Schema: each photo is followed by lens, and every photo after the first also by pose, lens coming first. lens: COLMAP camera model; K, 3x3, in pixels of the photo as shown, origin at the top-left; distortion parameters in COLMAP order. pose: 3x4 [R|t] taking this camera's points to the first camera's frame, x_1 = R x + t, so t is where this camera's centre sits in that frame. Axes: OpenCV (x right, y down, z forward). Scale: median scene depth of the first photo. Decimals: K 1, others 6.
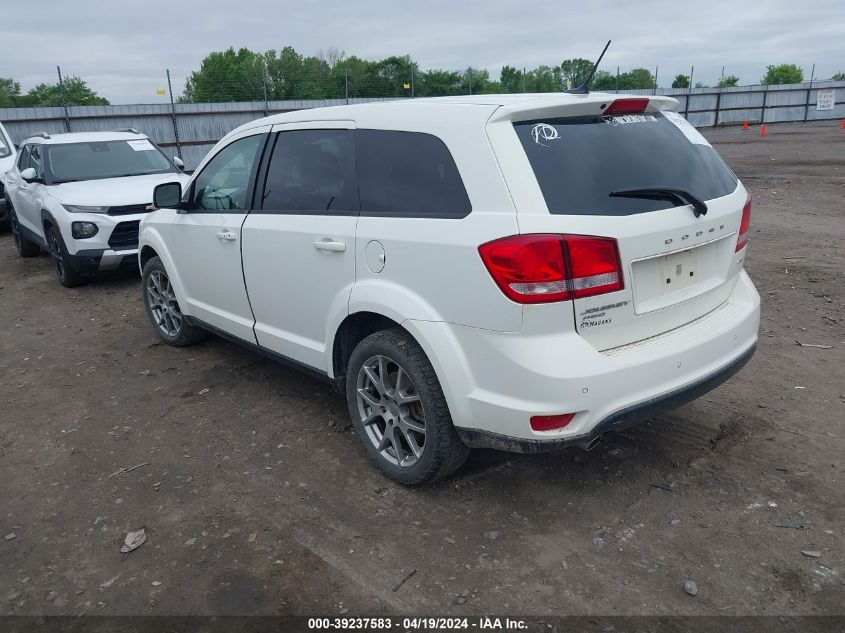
lens RADIAL K [[674.6, 0, 421.1], [0, 674.6, 315.8], [0, 0, 1]] dist [0.029368, -0.038292]
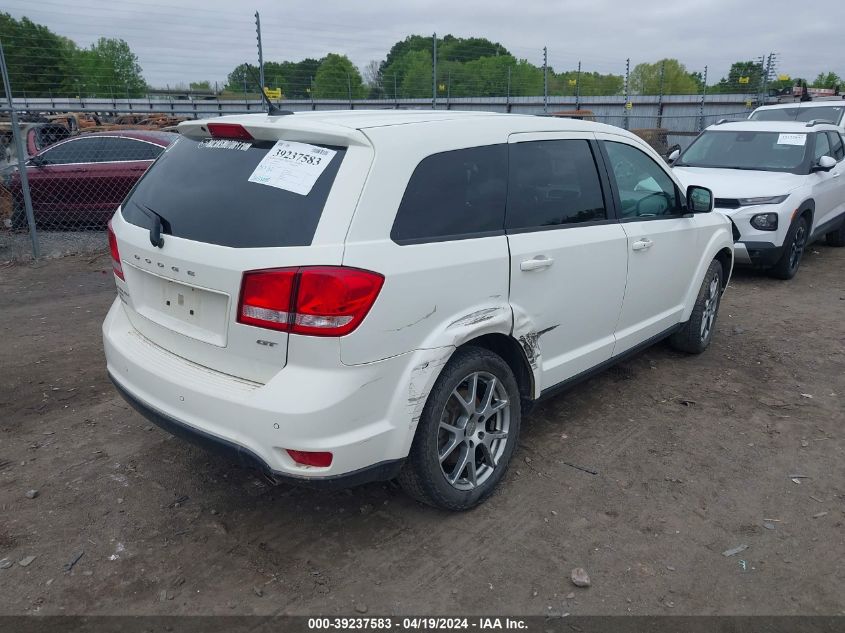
lens RADIAL K [[674.6, 0, 413.7], [0, 674.6, 317.5], [0, 0, 1]] dist [0.029368, -0.038292]
pose [[0.147291, 0.338045, -0.929533, 1.333165], [-0.299888, 0.910808, 0.283716, -0.418515], [0.942535, 0.236967, 0.235529, 1.079093]]
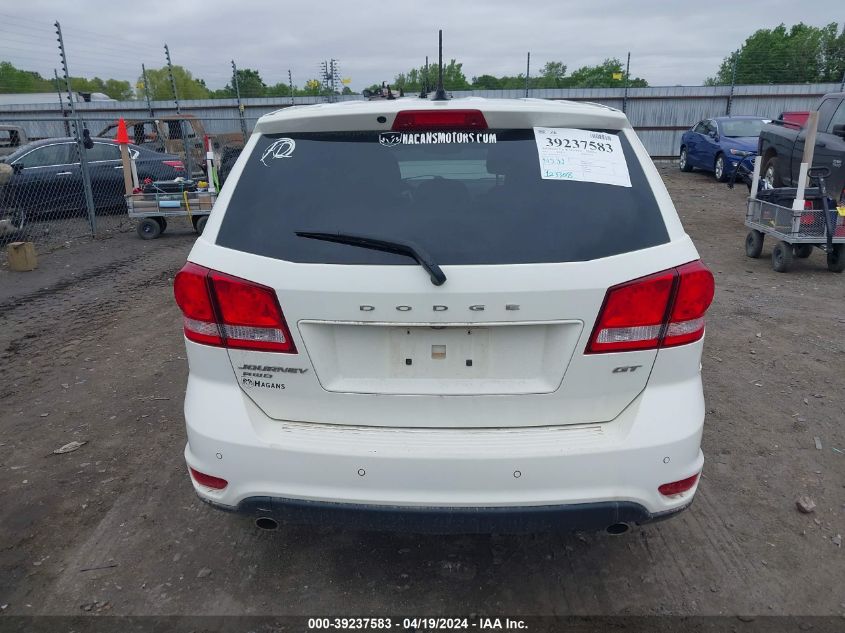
lens RADIAL K [[674.6, 0, 416.2], [0, 674.6, 321.8], [0, 0, 1]] dist [0.029368, -0.038292]
pose [[0.738453, 0.231186, -0.633435, 0.798427], [-0.210102, 0.971512, 0.109641, -0.170600], [0.640738, 0.052122, 0.765989, 0.428870]]
